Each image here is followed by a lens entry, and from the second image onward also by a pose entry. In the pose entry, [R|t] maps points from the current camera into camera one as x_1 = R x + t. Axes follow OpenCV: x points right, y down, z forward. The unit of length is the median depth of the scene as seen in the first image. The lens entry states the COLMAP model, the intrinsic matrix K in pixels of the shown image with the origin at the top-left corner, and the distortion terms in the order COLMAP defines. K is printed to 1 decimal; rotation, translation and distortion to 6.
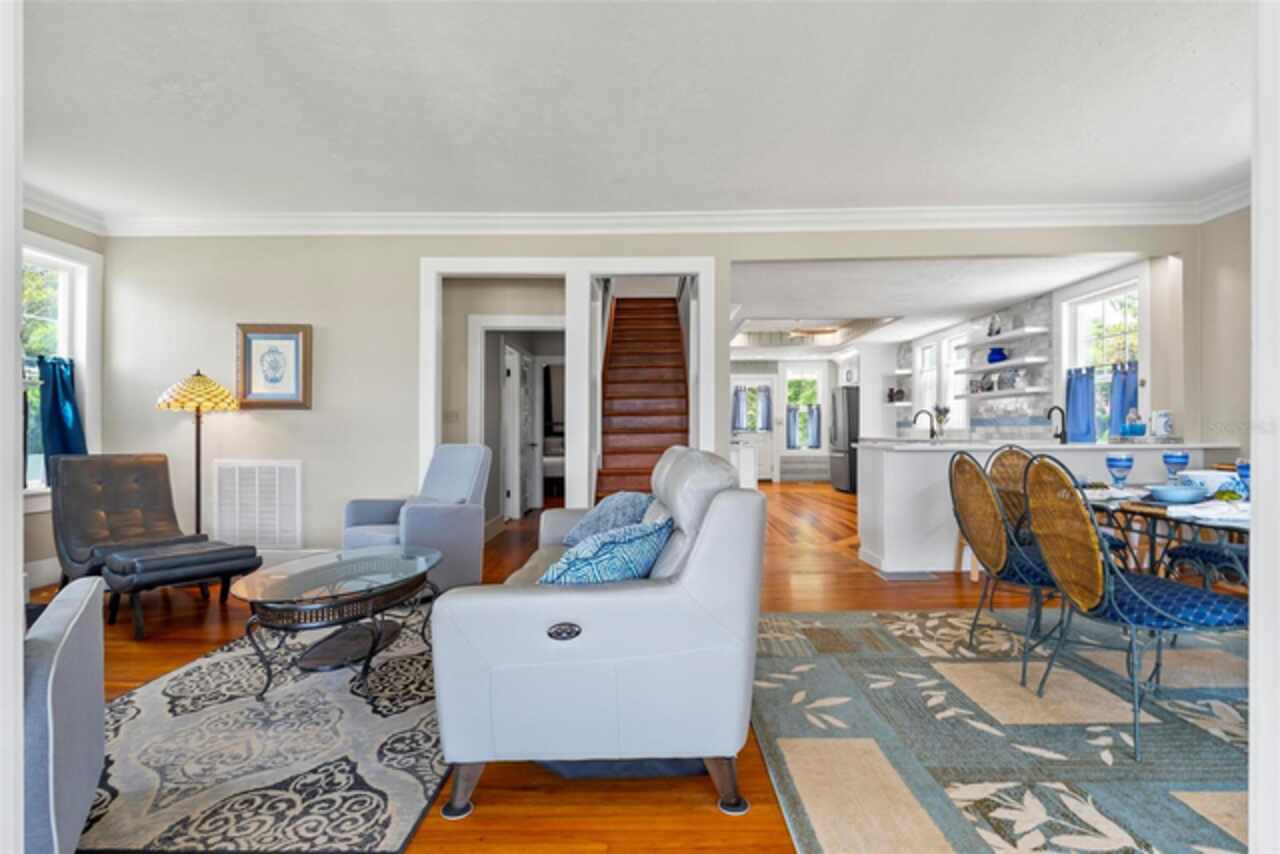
lens RADIAL K [[636.4, 0, 643.5], [0, 636.4, 420.3], [0, 0, 1]] dist [-0.000793, 0.000007]
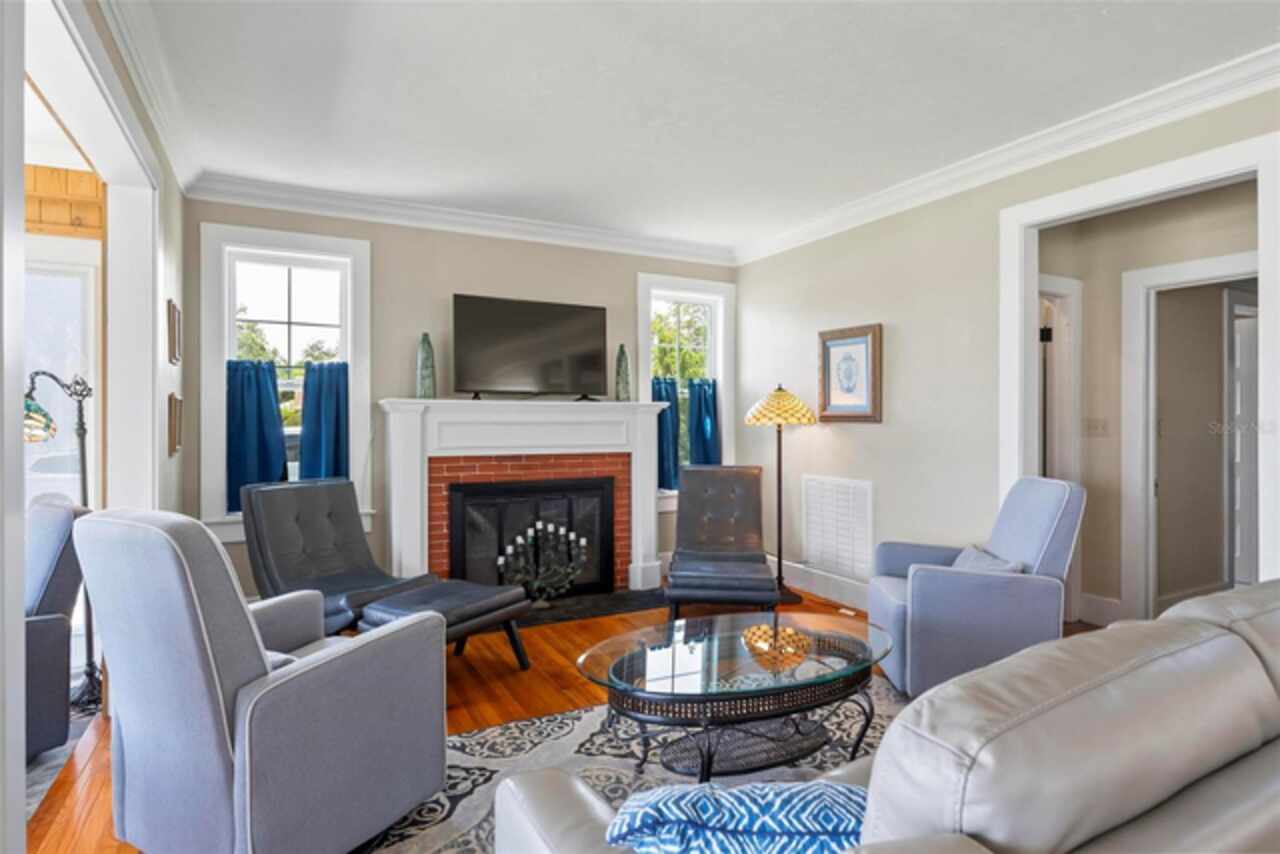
lens RADIAL K [[684.4, 0, 641.2], [0, 684.4, 419.7], [0, 0, 1]] dist [-0.016911, 0.000032]
pose [[0.477153, -0.000347, -0.878820, 0.130166], [0.018557, 0.999781, 0.009680, -0.036368], [0.878624, -0.020927, 0.477055, 0.279459]]
